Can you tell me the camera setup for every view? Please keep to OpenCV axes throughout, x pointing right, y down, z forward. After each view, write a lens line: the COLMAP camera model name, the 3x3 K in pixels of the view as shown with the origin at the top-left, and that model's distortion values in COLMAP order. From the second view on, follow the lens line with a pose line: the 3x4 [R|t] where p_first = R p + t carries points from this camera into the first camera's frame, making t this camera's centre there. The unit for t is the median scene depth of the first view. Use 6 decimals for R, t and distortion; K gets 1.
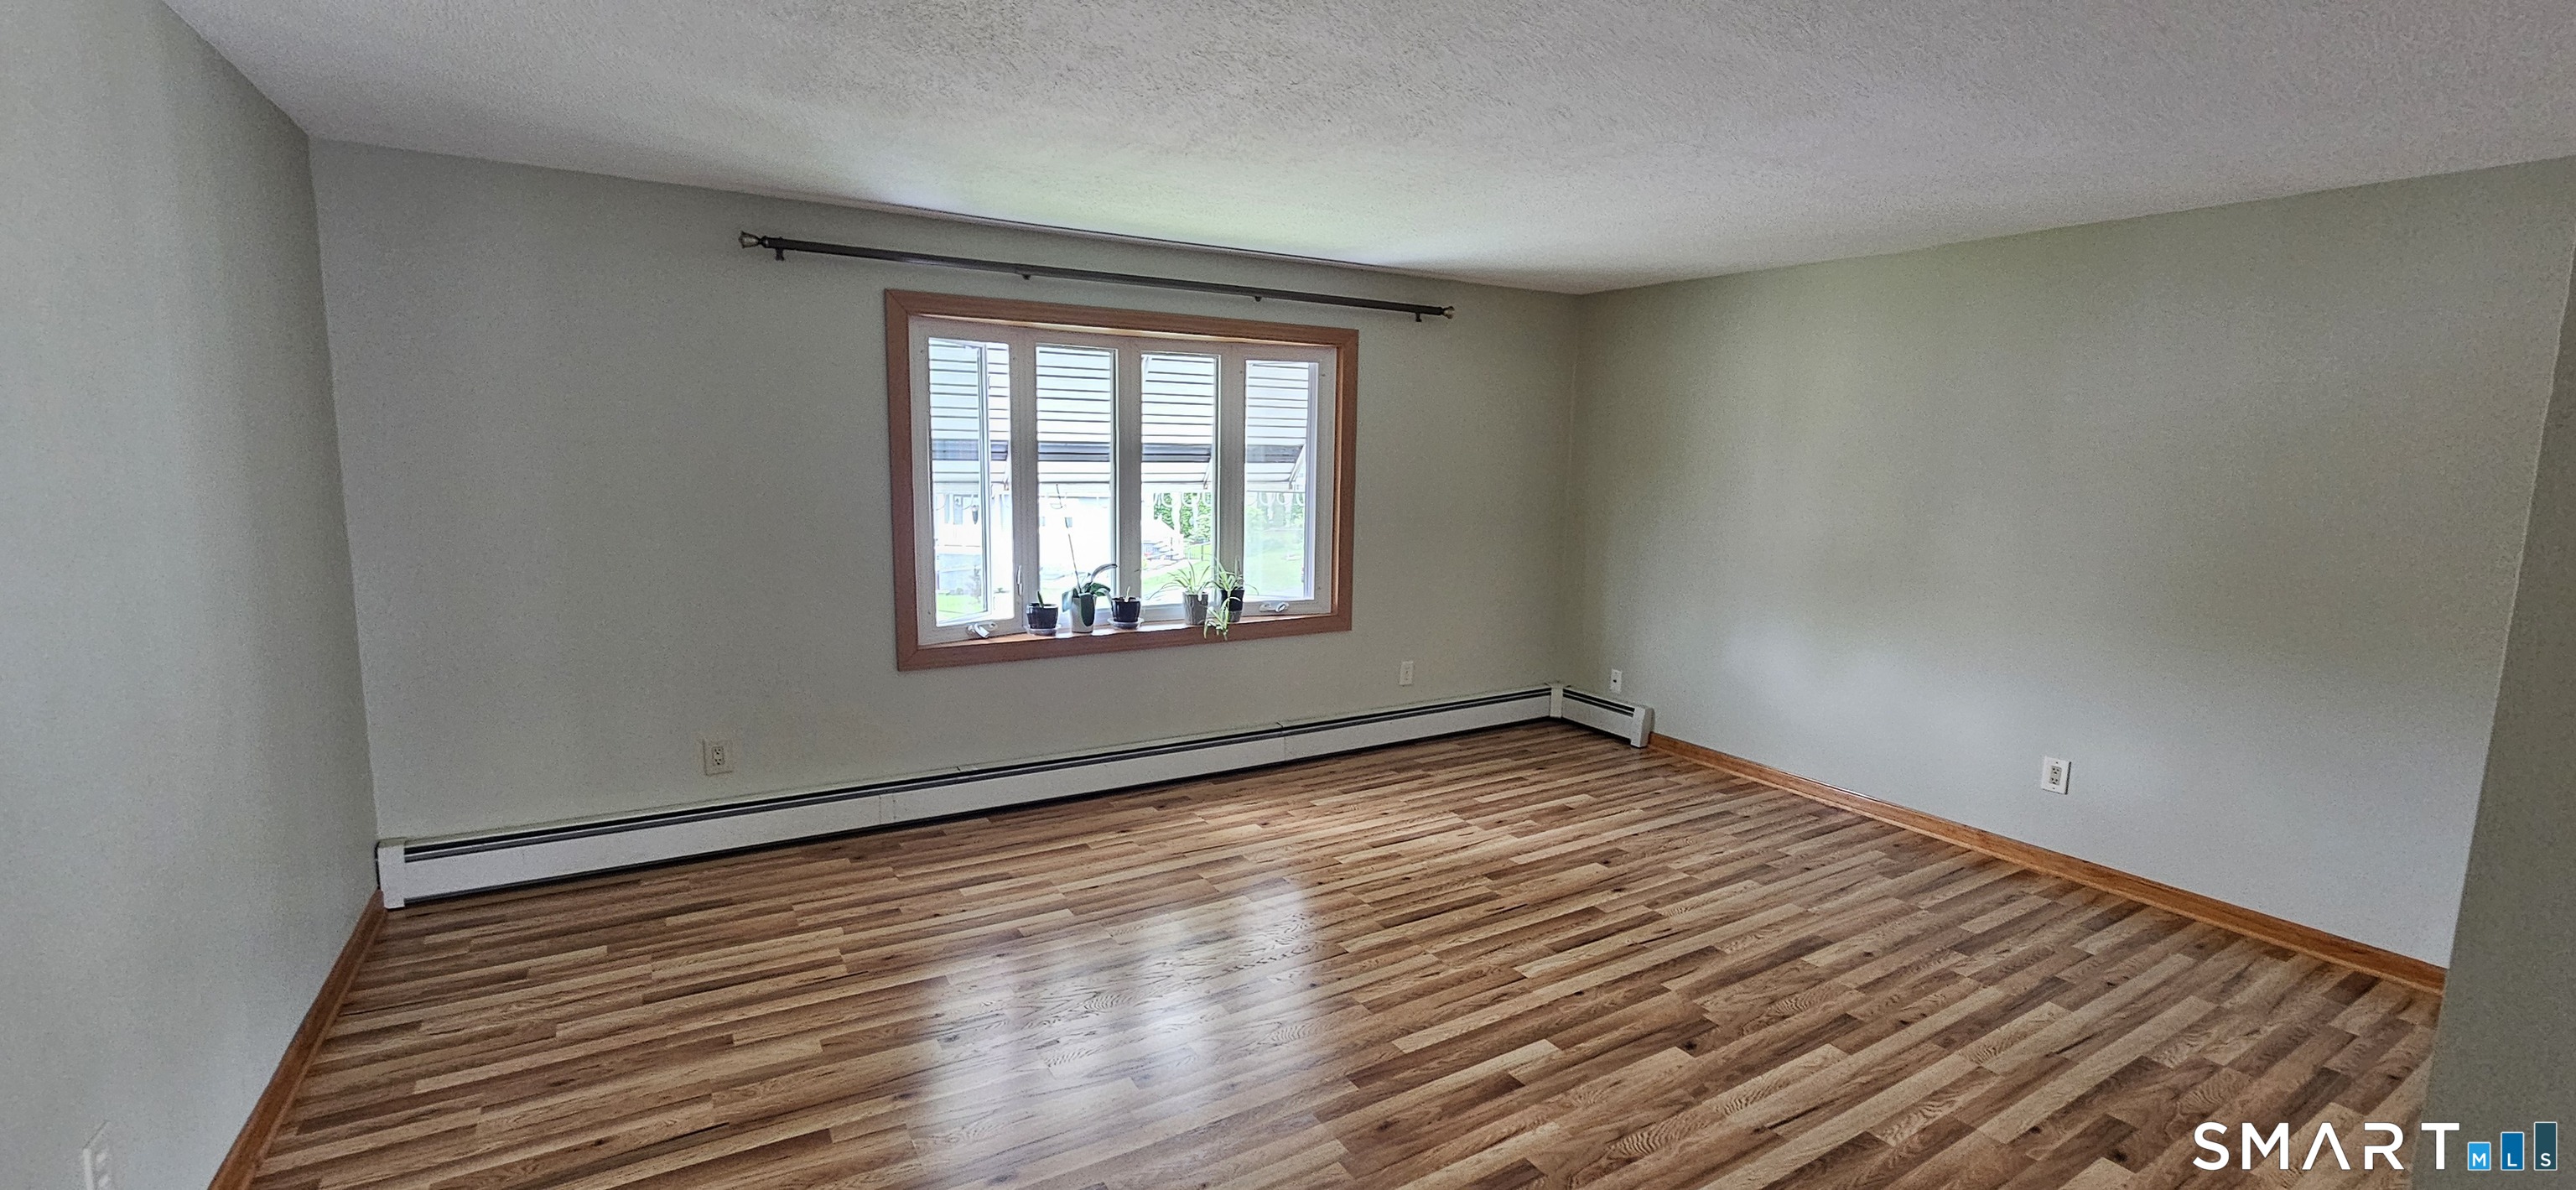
lens RADIAL K [[1056.9, 0, 1286.7], [0, 1056.9, 592.6], [0, 0, 1]] dist [-0.003063, 0.000605]
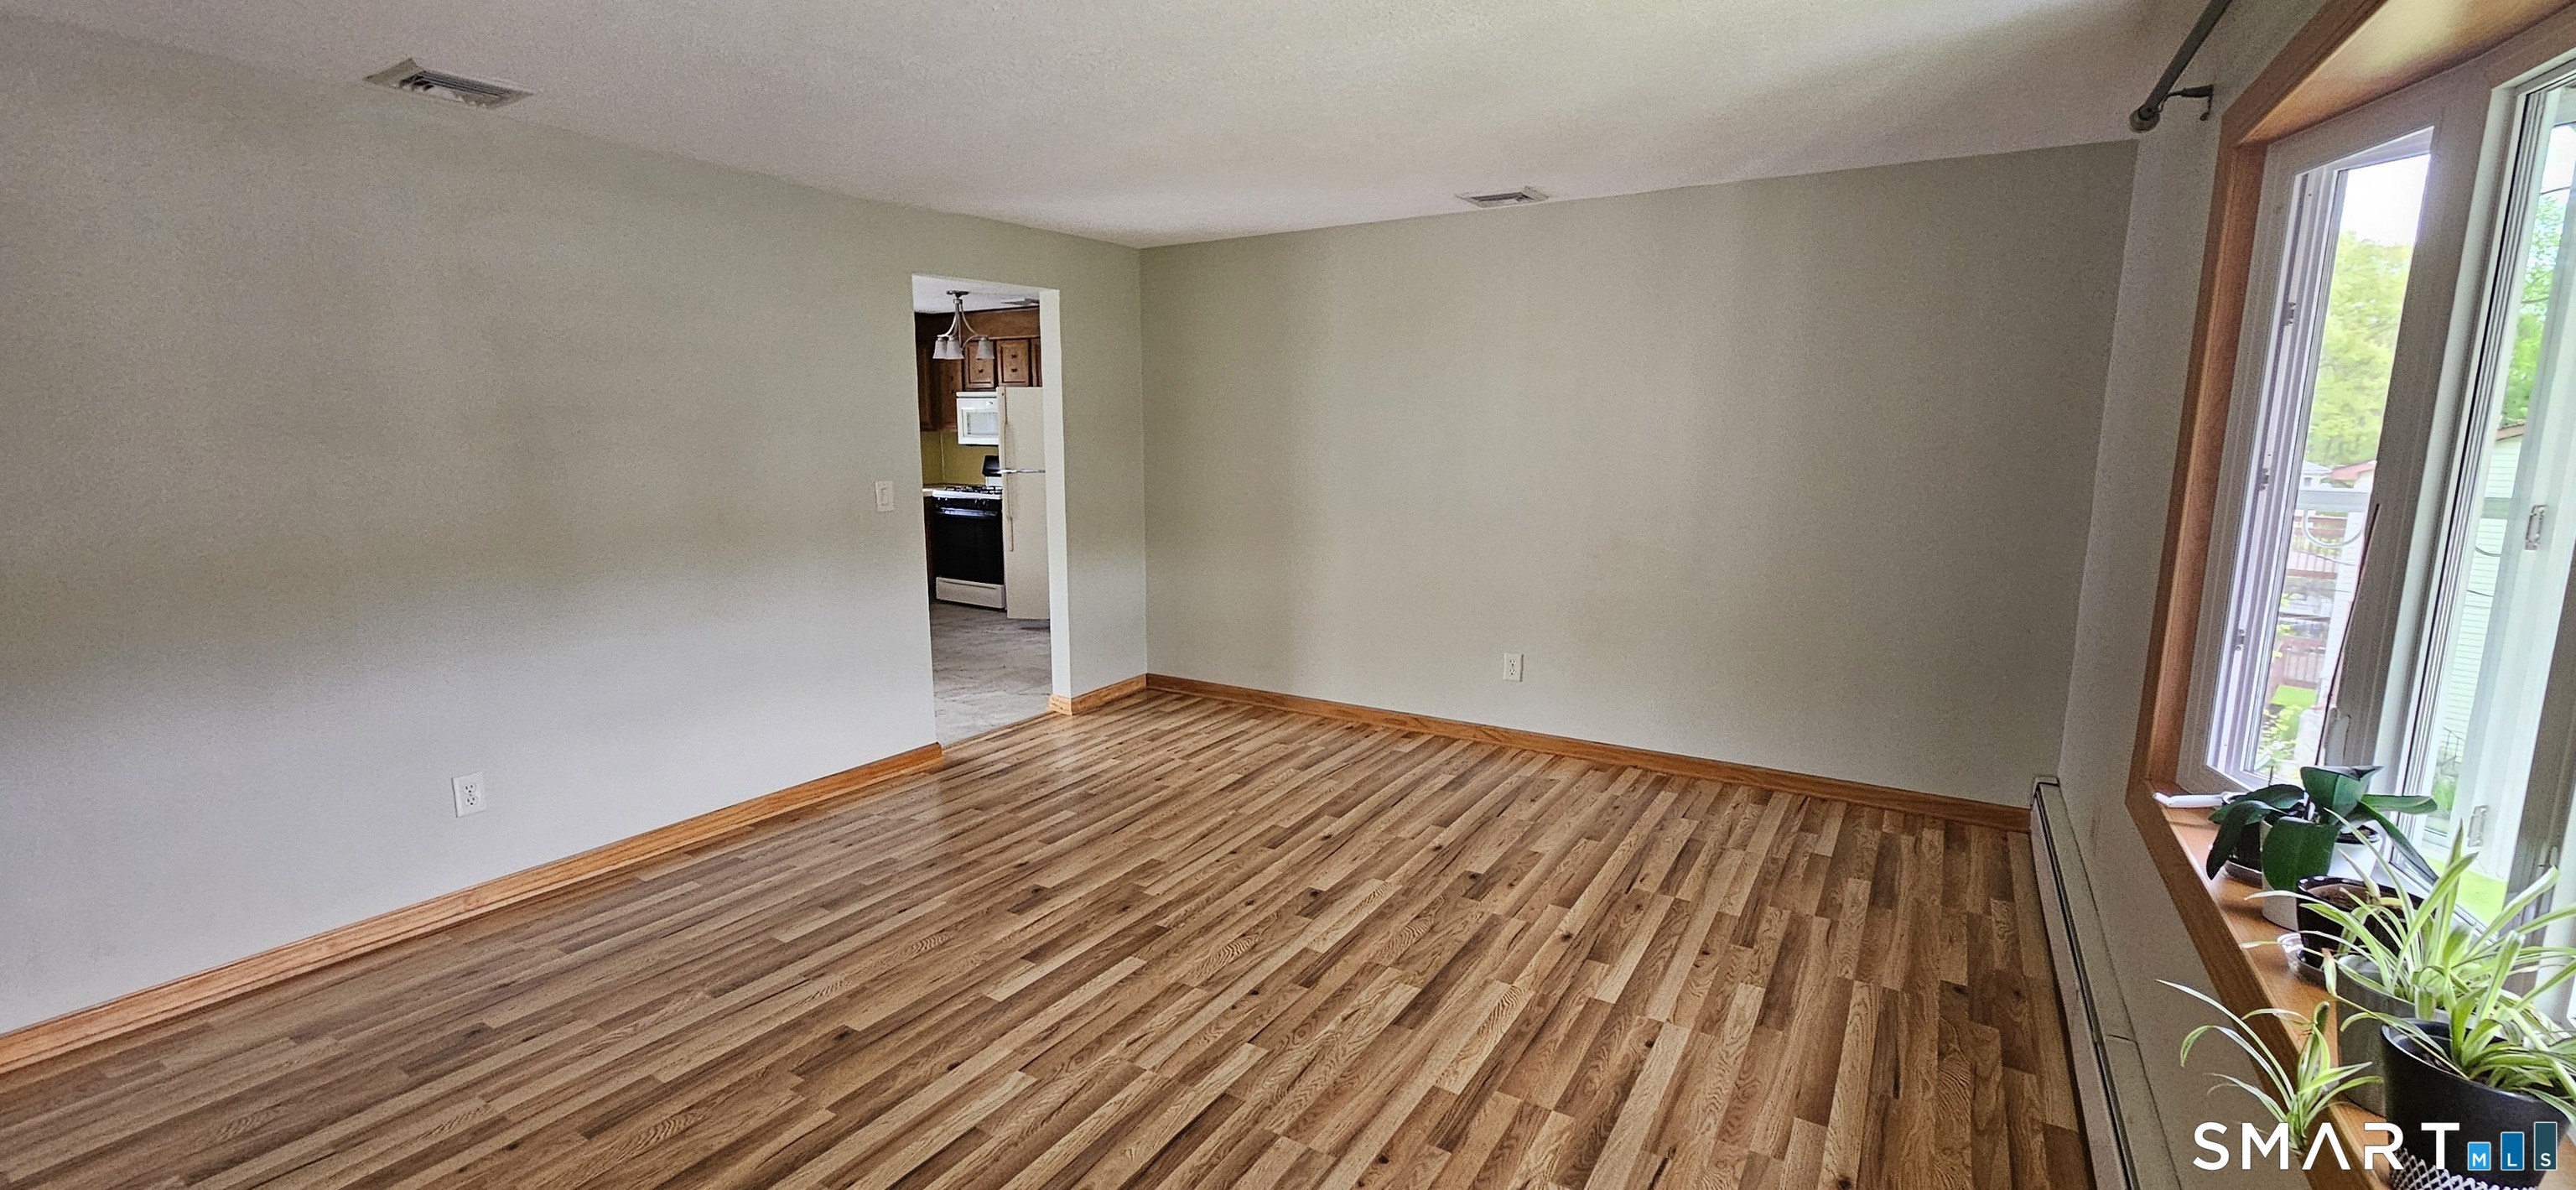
lens RADIAL K [[1056.9, 0, 1286.1], [0, 1056.9, 610.2], [0, 0, 1]] dist [-0.003063, 0.000605]
pose [[-0.893168, 0.057999, -0.445967, 0.404191], [-0.080198, 0.955213, 0.284845, -0.213025], [0.442514, 0.290180, -0.848515, 1.759834]]
